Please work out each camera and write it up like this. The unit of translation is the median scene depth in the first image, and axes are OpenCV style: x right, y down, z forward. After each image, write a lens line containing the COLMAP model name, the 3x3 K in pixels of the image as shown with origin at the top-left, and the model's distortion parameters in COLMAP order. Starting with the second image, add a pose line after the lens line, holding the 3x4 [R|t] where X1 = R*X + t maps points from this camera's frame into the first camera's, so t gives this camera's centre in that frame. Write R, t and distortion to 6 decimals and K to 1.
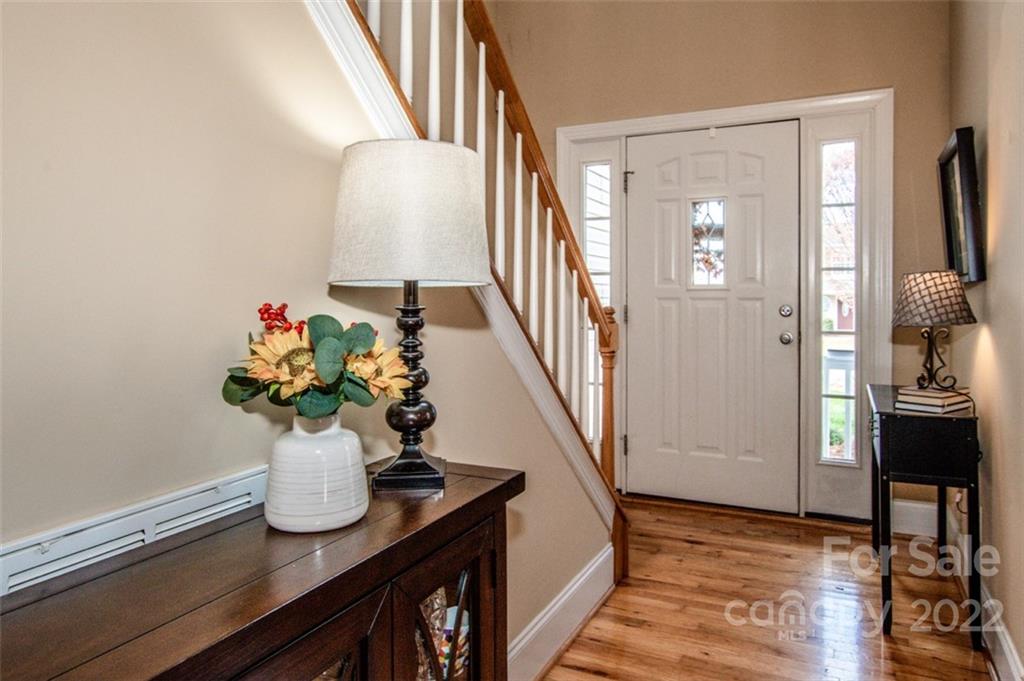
lens RADIAL K [[707.4, 0, 500.3], [0, 707.4, 295.6], [0, 0, 1]] dist [0.012622, -0.000254]
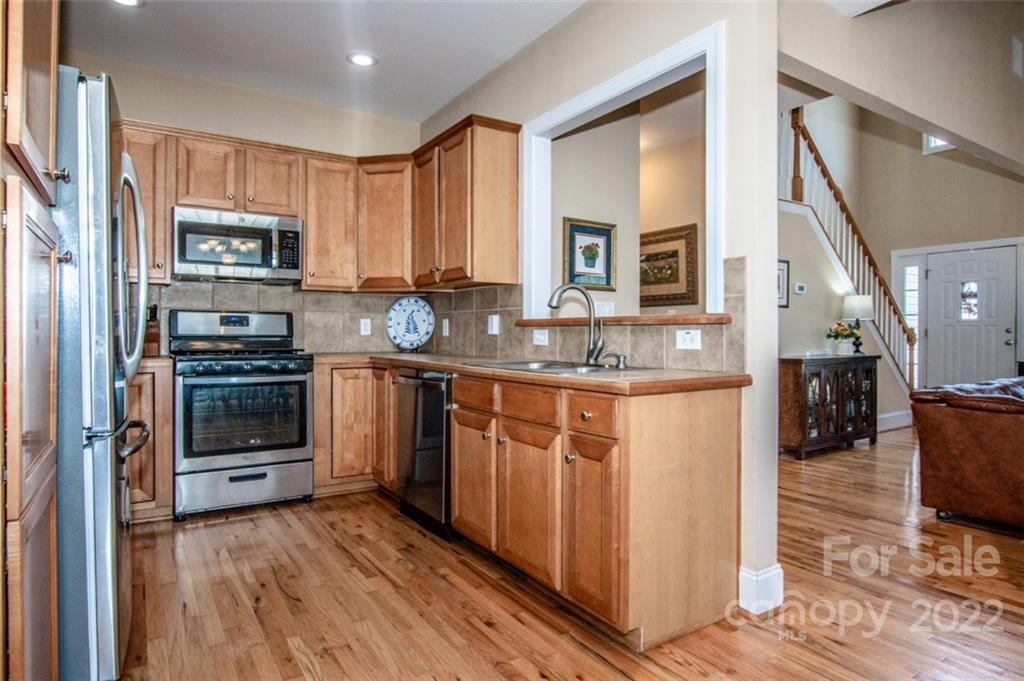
lens RADIAL K [[587.8, 0, 474.8], [0, 587.8, 344.5], [0, 0, 1]] dist [-0.038368, 0.001118]
pose [[0.851590, 0.007870, -0.524150, -0.098906], [0.001833, 0.999836, 0.017991, 0.031266], [0.524206, -0.016282, 0.851436, -1.443988]]
